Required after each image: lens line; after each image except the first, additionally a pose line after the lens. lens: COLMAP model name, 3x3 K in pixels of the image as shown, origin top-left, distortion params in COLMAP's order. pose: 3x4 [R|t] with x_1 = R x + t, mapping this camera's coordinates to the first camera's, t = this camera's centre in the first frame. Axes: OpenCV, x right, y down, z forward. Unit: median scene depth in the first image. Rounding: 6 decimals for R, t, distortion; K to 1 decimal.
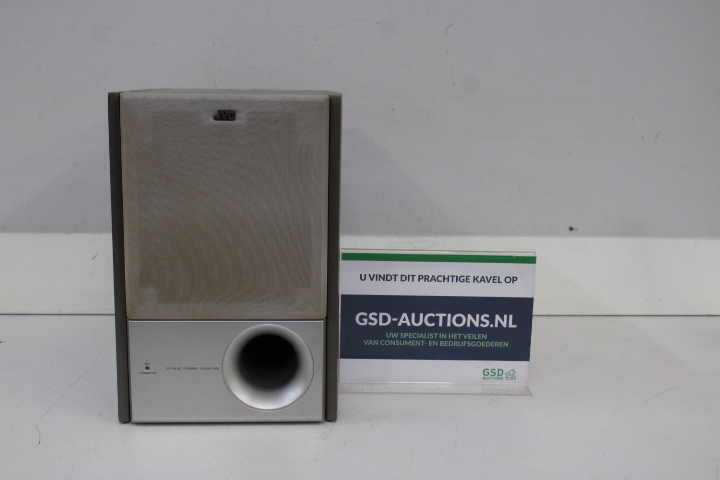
lens RADIAL K [[885.0, 0, 360.0], [0, 885.0, 240.0], [0, 0, 1]] dist [-0.096737, 0.012988]
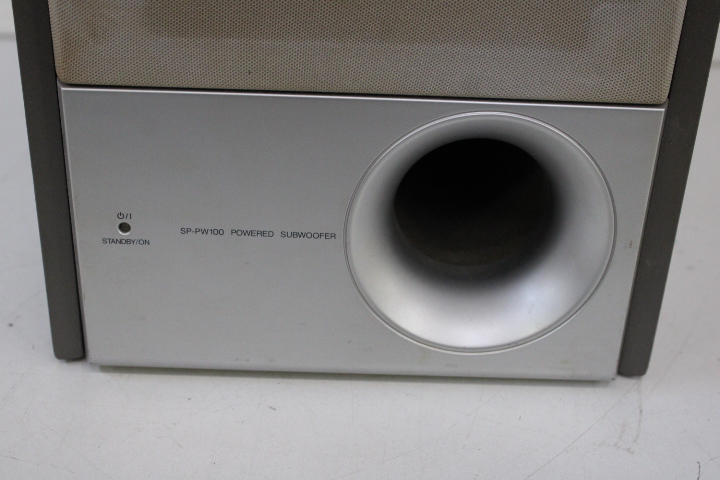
lens RADIAL K [[985.8, 0, 360.0], [0, 985.8, 240.0], [0, 0, 1]] dist [-0.070036, 0.053300]
pose [[0.996494, 0.053629, -0.064210, -0.126814], [-0.031752, 0.952526, 0.302798, 0.033058], [0.077400, -0.299697, 0.950889, 0.643685]]
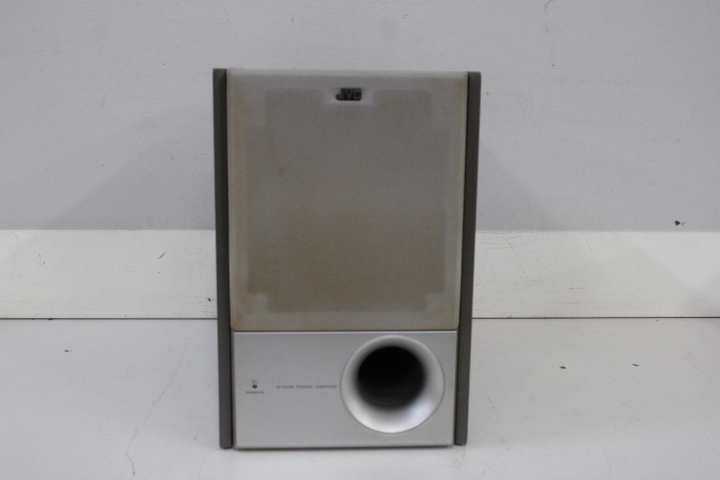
lens RADIAL K [[885.0, 0, 360.0], [0, 885.0, 240.0], [0, 0, 1]] dist [-0.096737, 0.012988]
pose [[0.999851, -0.003448, -0.016899, -0.122185], [0.003595, 0.999956, 0.008681, -0.006422], [0.016868, -0.008740, 0.999820, 0.129861]]
